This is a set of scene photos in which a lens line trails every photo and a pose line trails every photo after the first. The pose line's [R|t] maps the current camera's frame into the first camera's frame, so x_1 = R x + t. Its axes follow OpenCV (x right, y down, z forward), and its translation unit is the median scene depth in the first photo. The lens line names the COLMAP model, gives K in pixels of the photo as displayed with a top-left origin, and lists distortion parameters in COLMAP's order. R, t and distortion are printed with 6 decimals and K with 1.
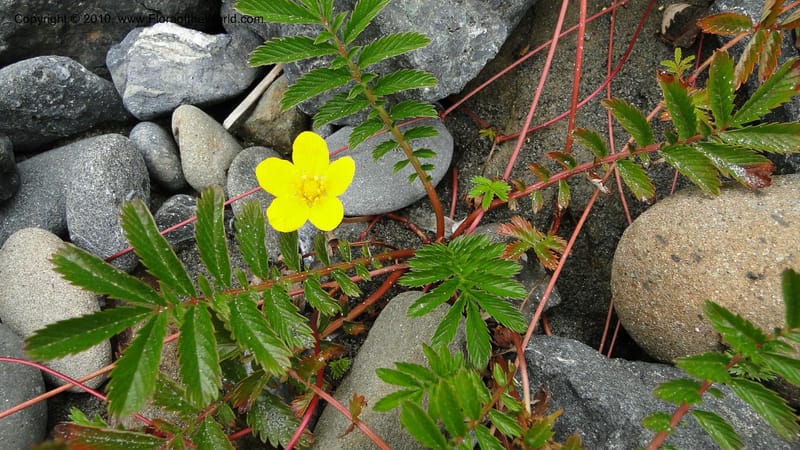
lens RADIAL K [[658.6, 0, 400.2], [0, 658.6, 223.6], [0, 0, 1]] dist [-0.005105, -0.002398]
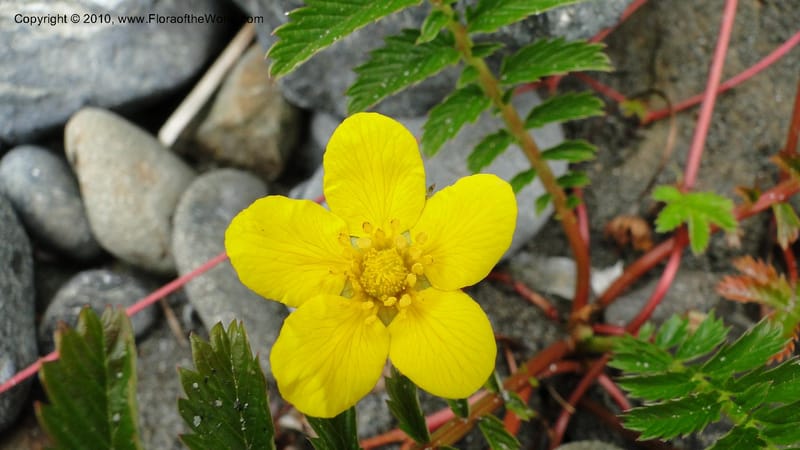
lens RADIAL K [[658.6, 0, 399.9], [0, 658.6, 226.7], [0, 0, 1]] dist [-0.005105, -0.002398]
pose [[0.994206, -0.099653, 0.040295, -0.096224], [0.100013, 0.994961, -0.007008, -0.051555], [-0.039394, 0.010997, 0.999163, 0.443443]]
